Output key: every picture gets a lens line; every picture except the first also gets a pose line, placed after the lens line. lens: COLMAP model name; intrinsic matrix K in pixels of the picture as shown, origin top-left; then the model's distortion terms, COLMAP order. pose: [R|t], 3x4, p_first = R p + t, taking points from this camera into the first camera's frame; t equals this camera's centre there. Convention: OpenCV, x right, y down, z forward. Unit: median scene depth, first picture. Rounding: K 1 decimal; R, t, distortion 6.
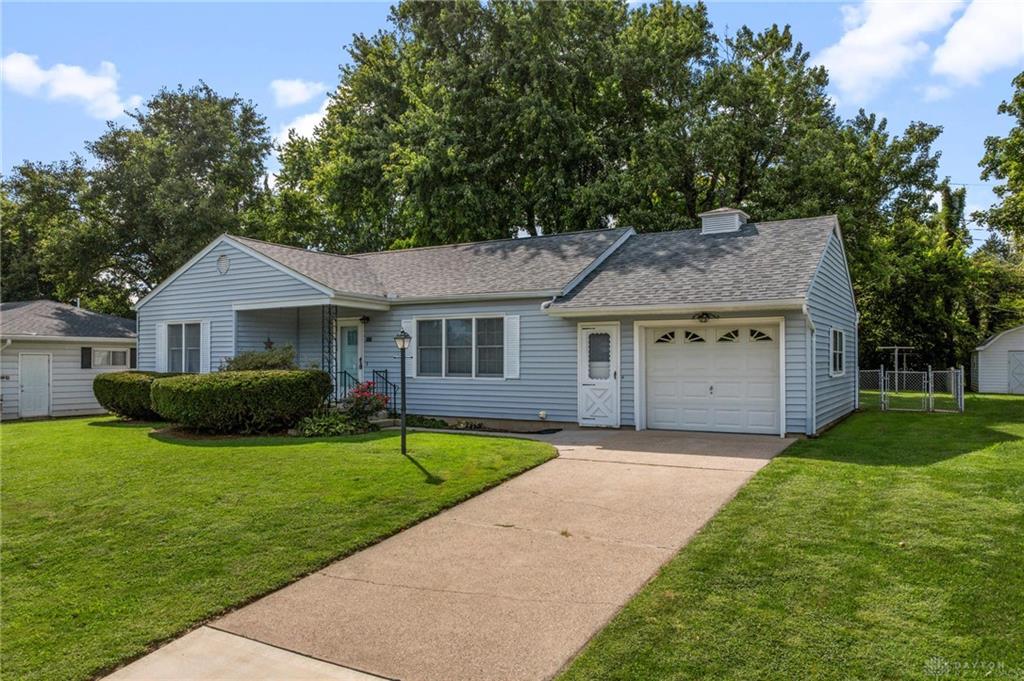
lens RADIAL K [[729.4, 0, 525.0], [0, 729.4, 359.5], [0, 0, 1]] dist [-0.037194, -0.003410]
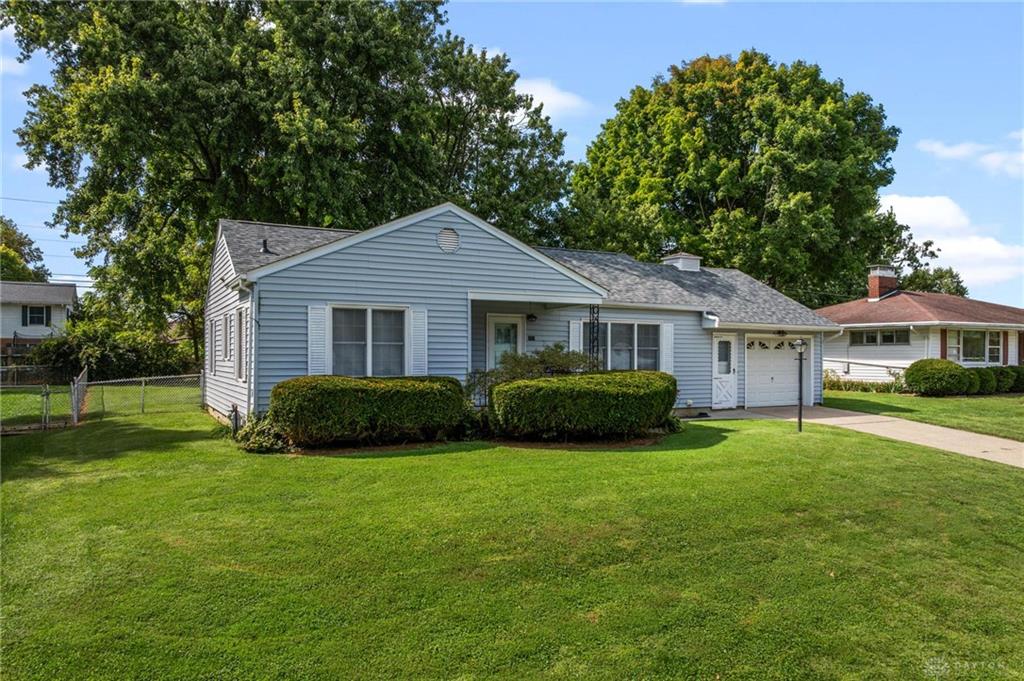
lens RADIAL K [[729.4, 0, 525.0], [0, 729.4, 359.5], [0, 0, 1]] dist [-0.037194, -0.003410]
pose [[0.525300, 0.000331, 0.850917, -1.187416], [-0.007815, 0.999960, 0.004436, -0.003659], [-0.850881, -0.008980, 0.525282, 0.559286]]
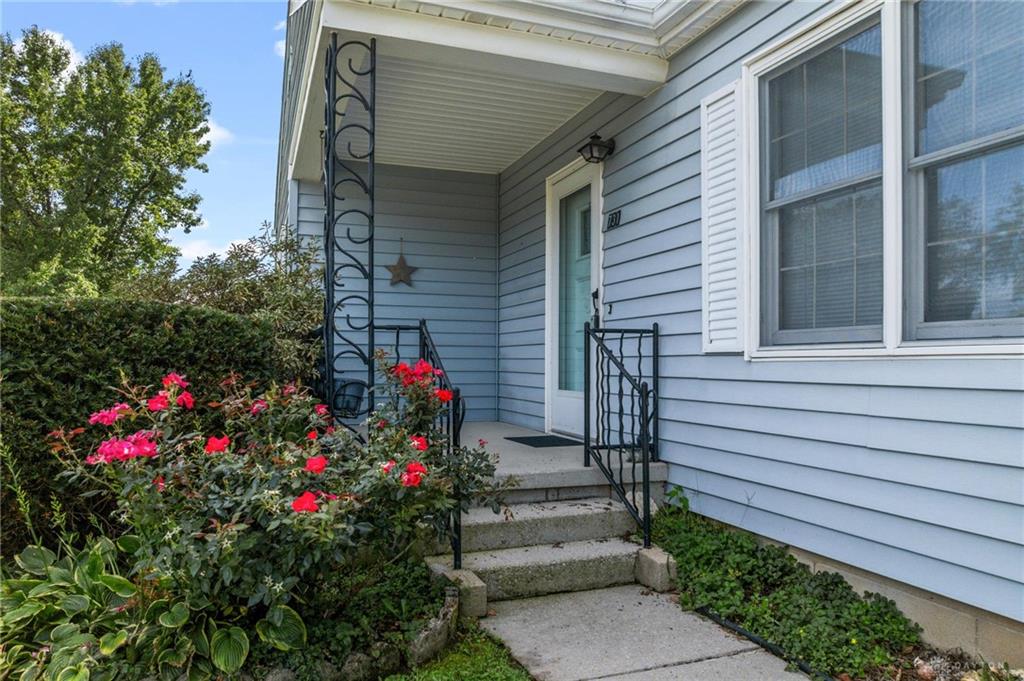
lens RADIAL K [[729.4, 0, 525.0], [0, 729.4, 359.5], [0, 0, 1]] dist [-0.037194, -0.003410]
pose [[0.775560, -0.001502, -0.631272, -0.077049], [-0.002900, 0.999978, -0.005942, 0.030061], [0.631267, 0.006439, 0.775539, 0.868239]]
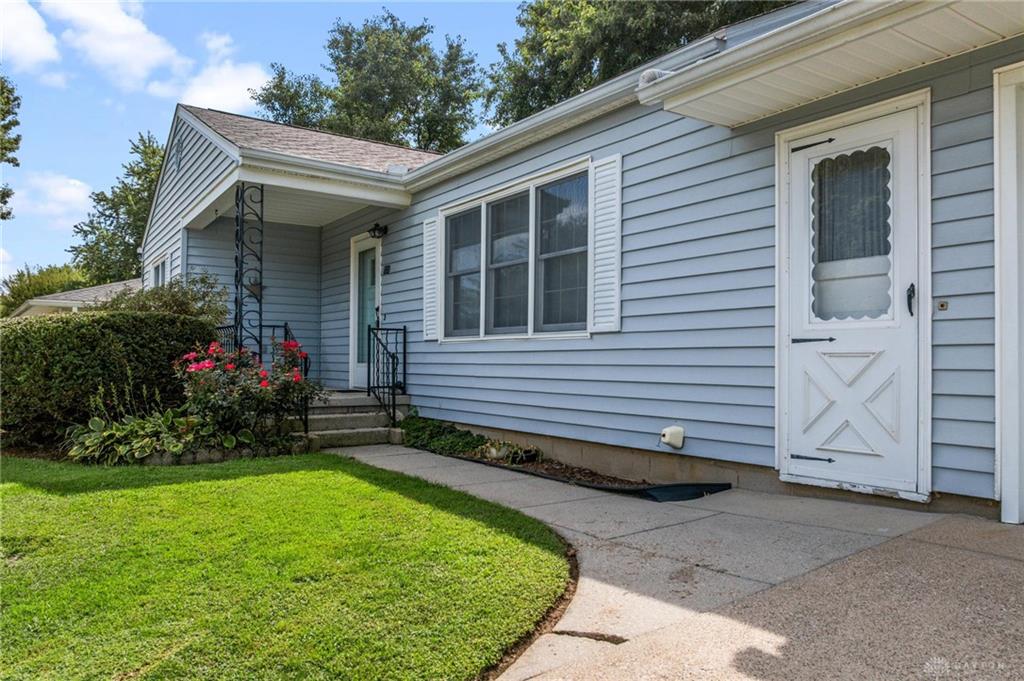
lens RADIAL K [[729.4, 0, 525.0], [0, 729.4, 359.5], [0, 0, 1]] dist [-0.037194, -0.003410]
pose [[0.908439, 0.004216, -0.417996, 0.098013], [-0.006391, 0.999972, -0.003803, 0.041489], [0.417969, 0.006126, 0.908441, 0.653857]]
